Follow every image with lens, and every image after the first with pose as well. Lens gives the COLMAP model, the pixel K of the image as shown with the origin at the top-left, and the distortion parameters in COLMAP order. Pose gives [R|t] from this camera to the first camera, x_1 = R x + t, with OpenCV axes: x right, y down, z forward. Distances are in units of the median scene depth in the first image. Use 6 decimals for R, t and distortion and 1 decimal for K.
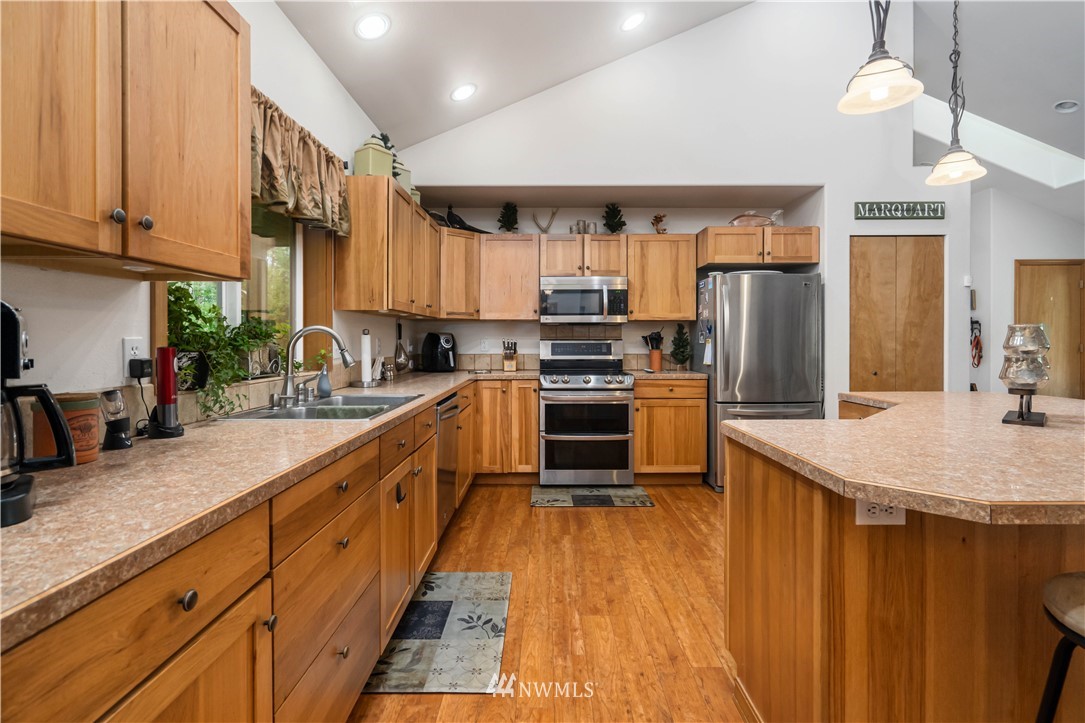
lens RADIAL K [[510.0, 0, 557.7], [0, 510.0, 342.1], [0, 0, 1]] dist [-0.014197, 0.003985]
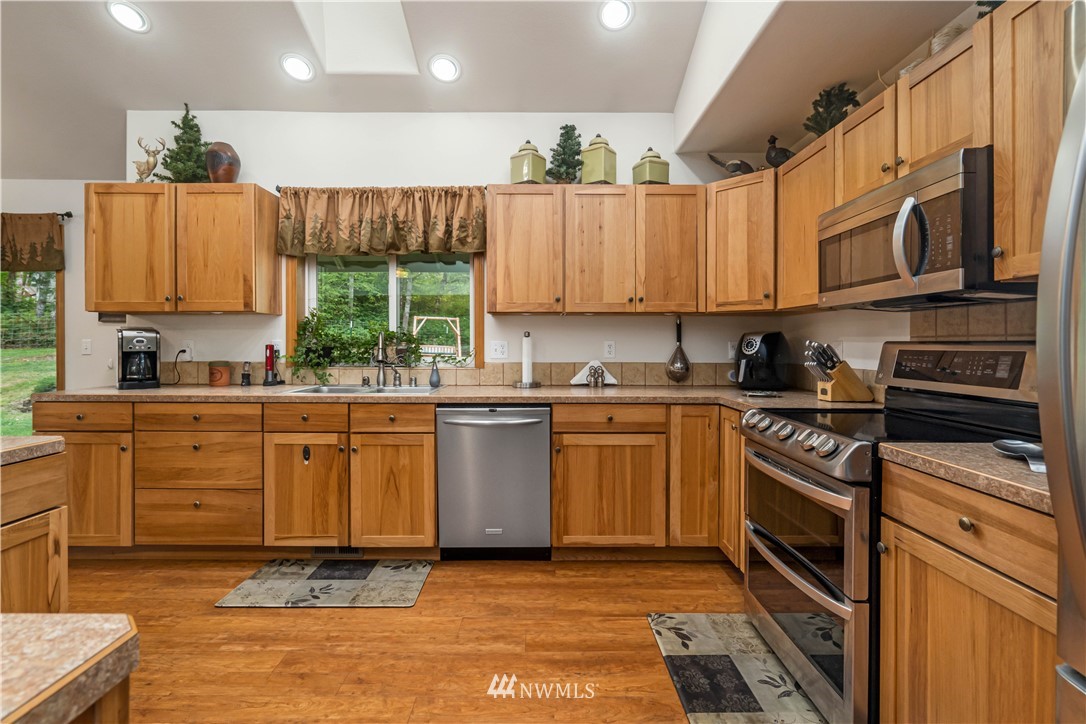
lens RADIAL K [[510.4, 0, 538.8], [0, 510.4, 346.3], [0, 0, 1]] dist [-0.014197, 0.003985]
pose [[-0.015300, 0.005637, -0.999867, 0.577154], [-0.007246, 0.999957, 0.005748, -0.001944], [0.999857, 0.007333, -0.015259, 0.907198]]
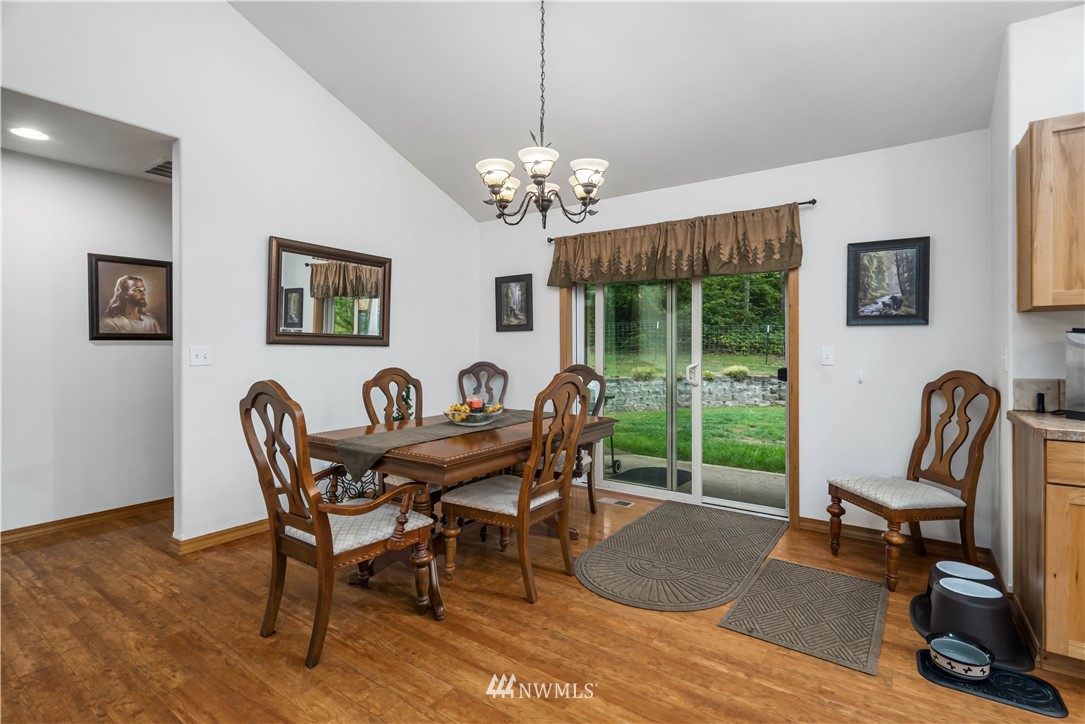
lens RADIAL K [[510.0, 0, 532.8], [0, 510.0, 346.4], [0, 0, 1]] dist [-0.014197, 0.003985]
pose [[-0.599412, -0.002721, -0.800436, 0.559546], [-0.002629, 0.999996, -0.001430, -0.001747], [0.800436, 0.001247, -0.599416, 0.031214]]
